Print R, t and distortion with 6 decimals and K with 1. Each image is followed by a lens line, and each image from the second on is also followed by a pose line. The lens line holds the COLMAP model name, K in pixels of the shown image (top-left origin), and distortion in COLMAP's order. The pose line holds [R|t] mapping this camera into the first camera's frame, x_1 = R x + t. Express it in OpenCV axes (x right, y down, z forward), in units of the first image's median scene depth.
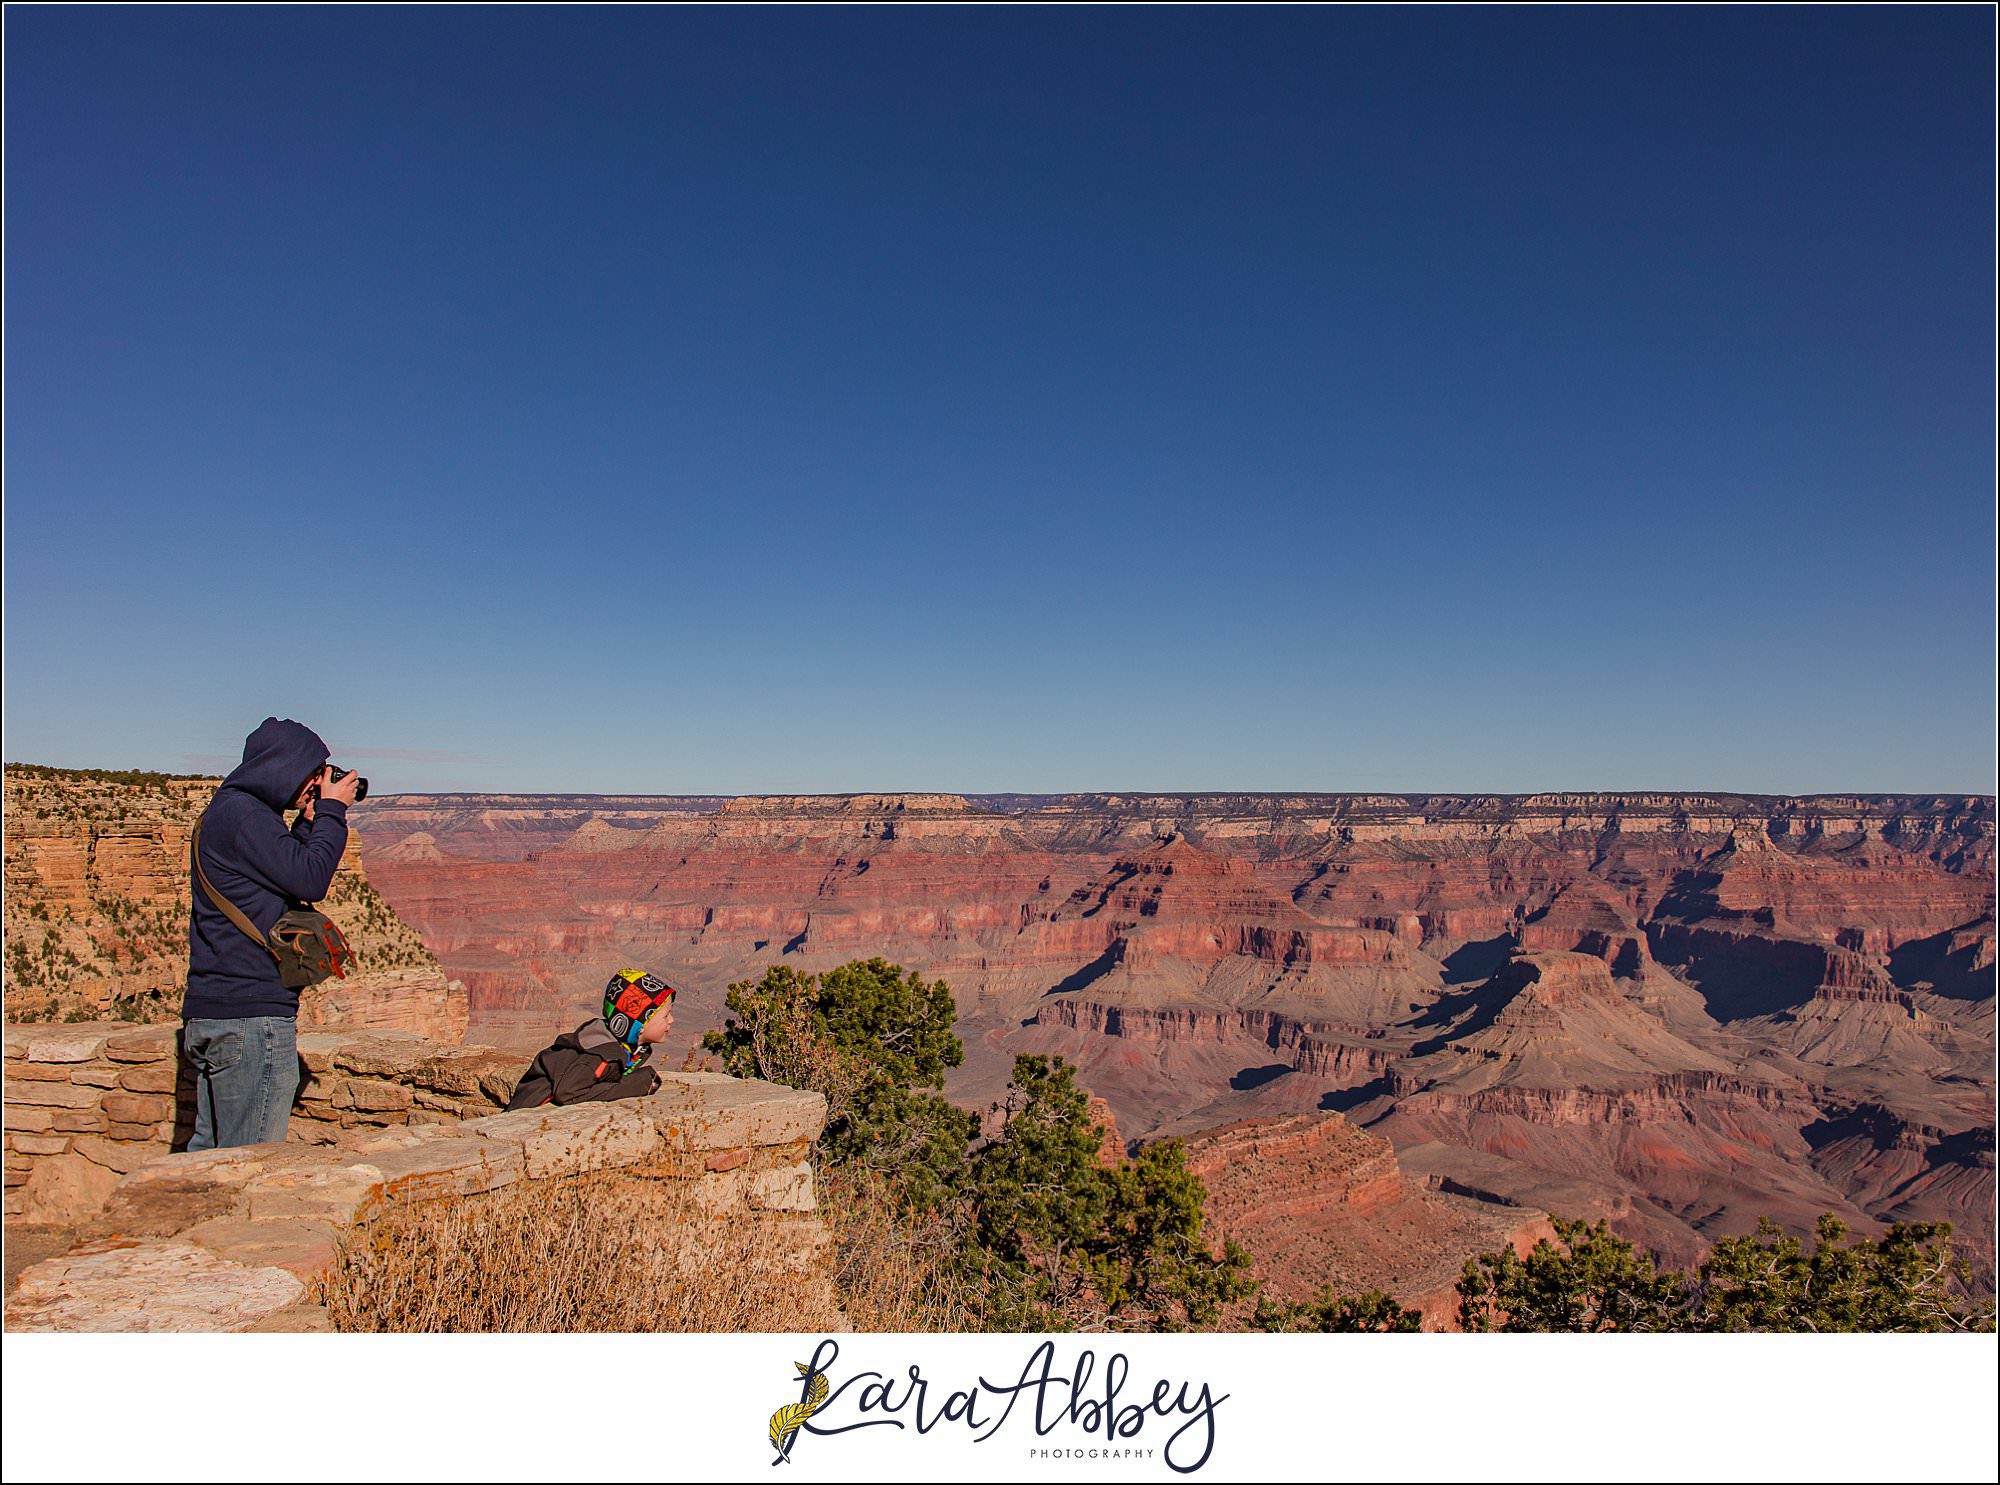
lens RADIAL K [[1667.1, 0, 997.3], [0, 1667.1, 668.4], [0, 0, 1]] dist [0.007830, 0.003290]
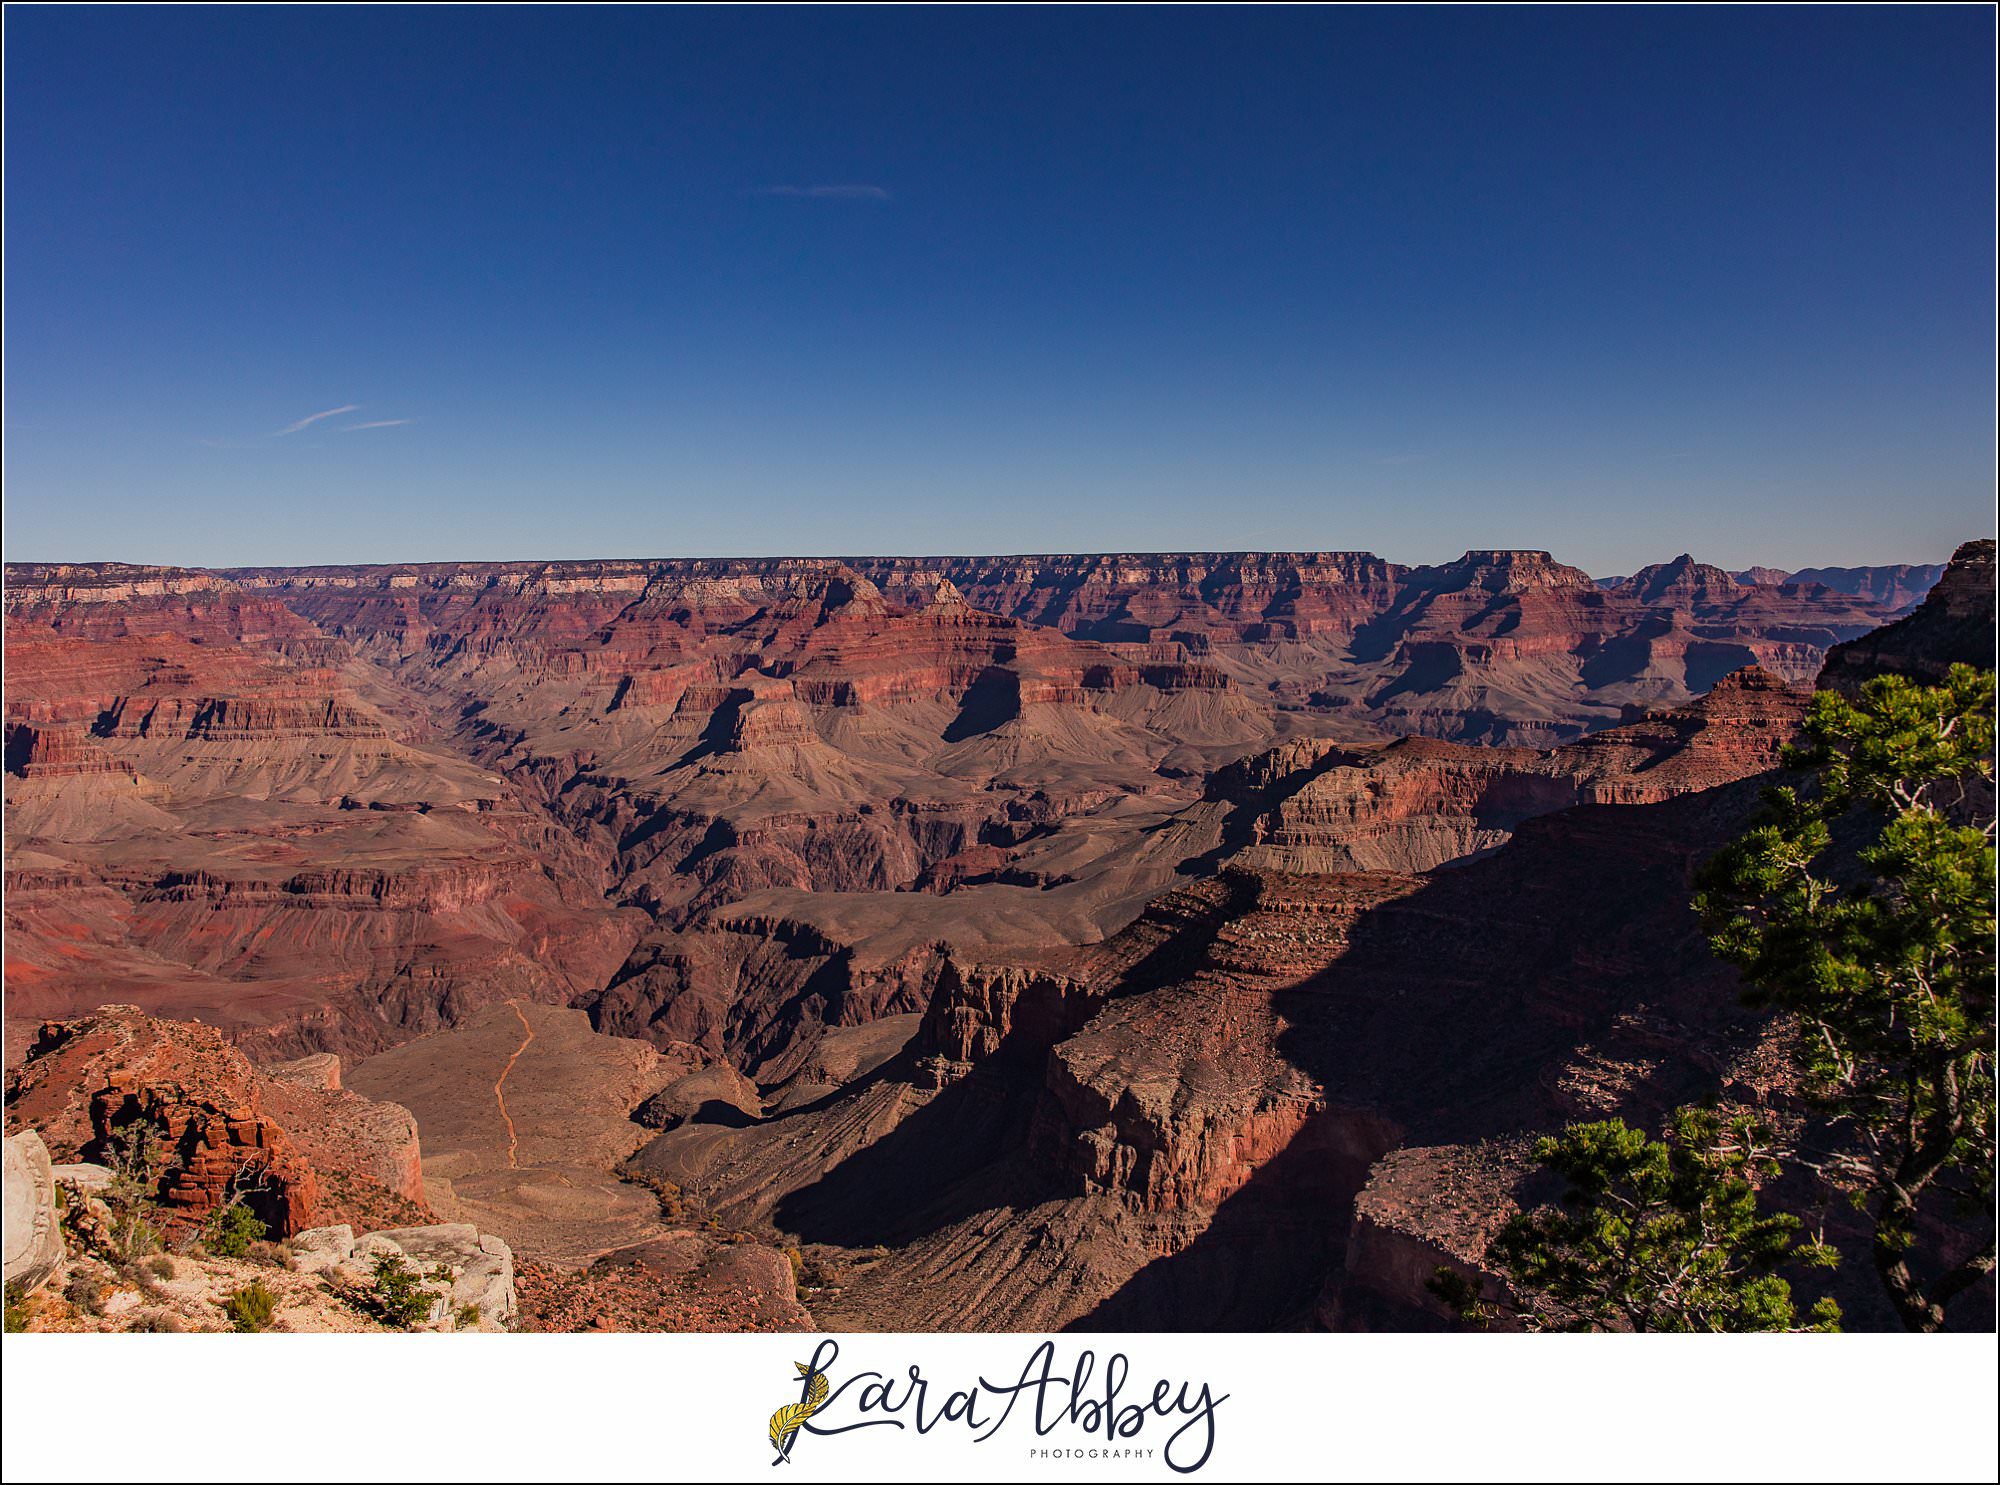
lens RADIAL K [[1576.2, 0, 1004.1], [0, 1576.2, 695.0], [0, 0, 1]] dist [-0.003218, 0.002264]
pose [[0.420512, -0.088299, 0.902980, -0.068377], [-0.056506, 0.990772, 0.123199, 0.006819], [-0.905526, -0.102831, 0.411642, 0.106445]]
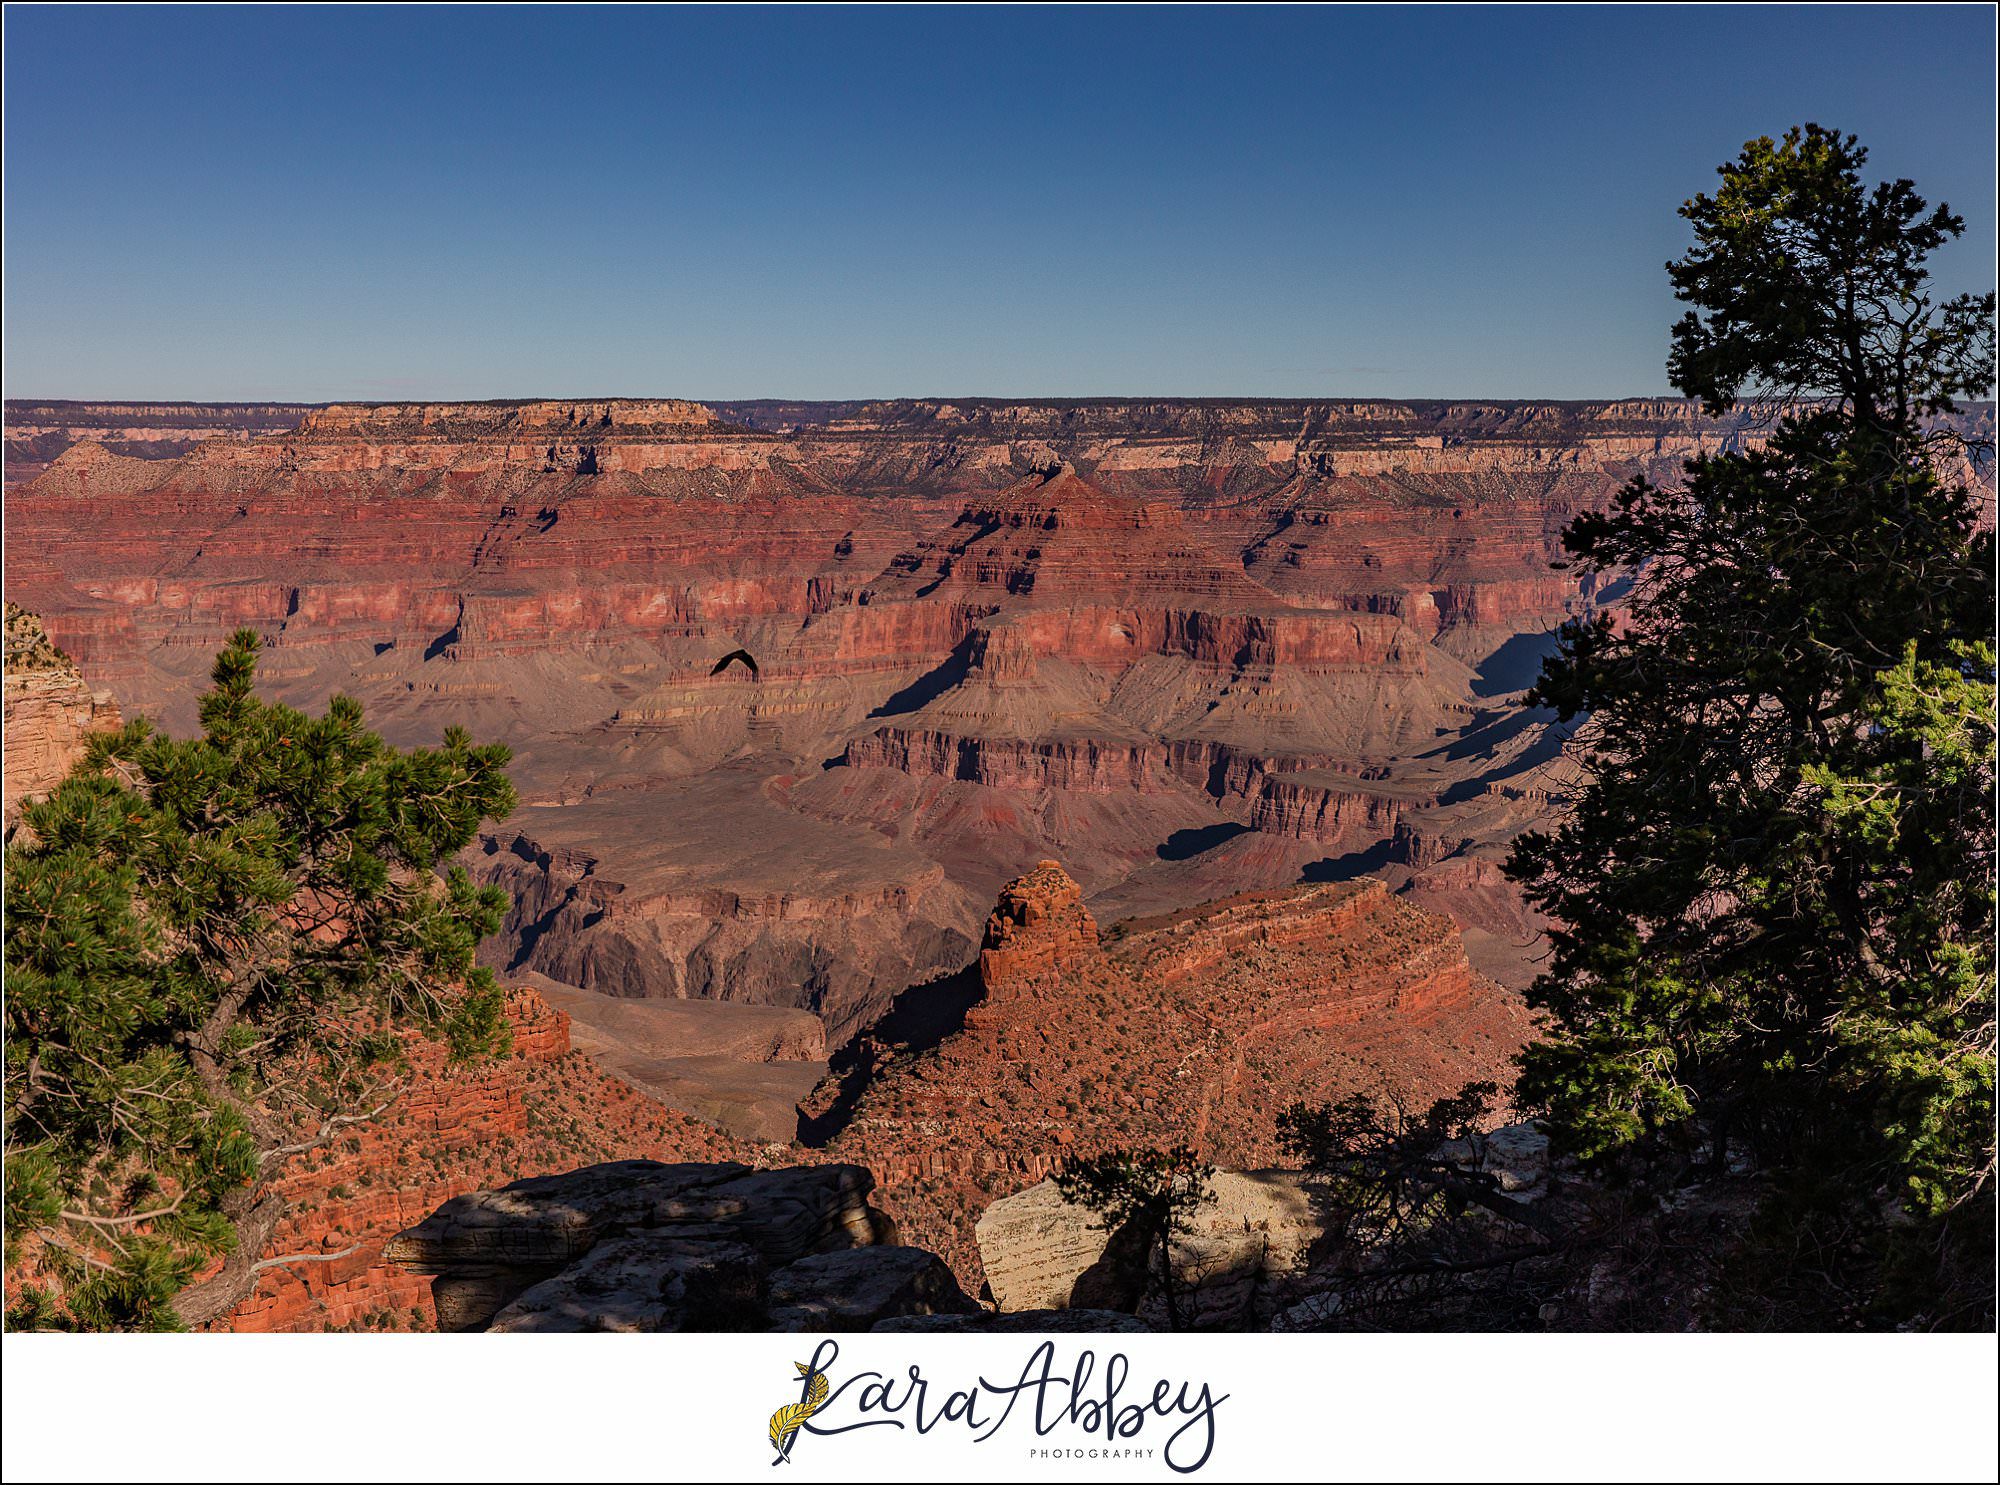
lens RADIAL K [[2735.5, 0, 1019.1], [0, 2735.5, 650.9], [0, 0, 1]] dist [0.012108, 0.036776]
pose [[0.994607, -0.009665, 0.103267, -0.013524], [-0.007568, 0.986232, 0.165192, -0.000575], [-0.103442, -0.165083, 0.980840, -0.009978]]
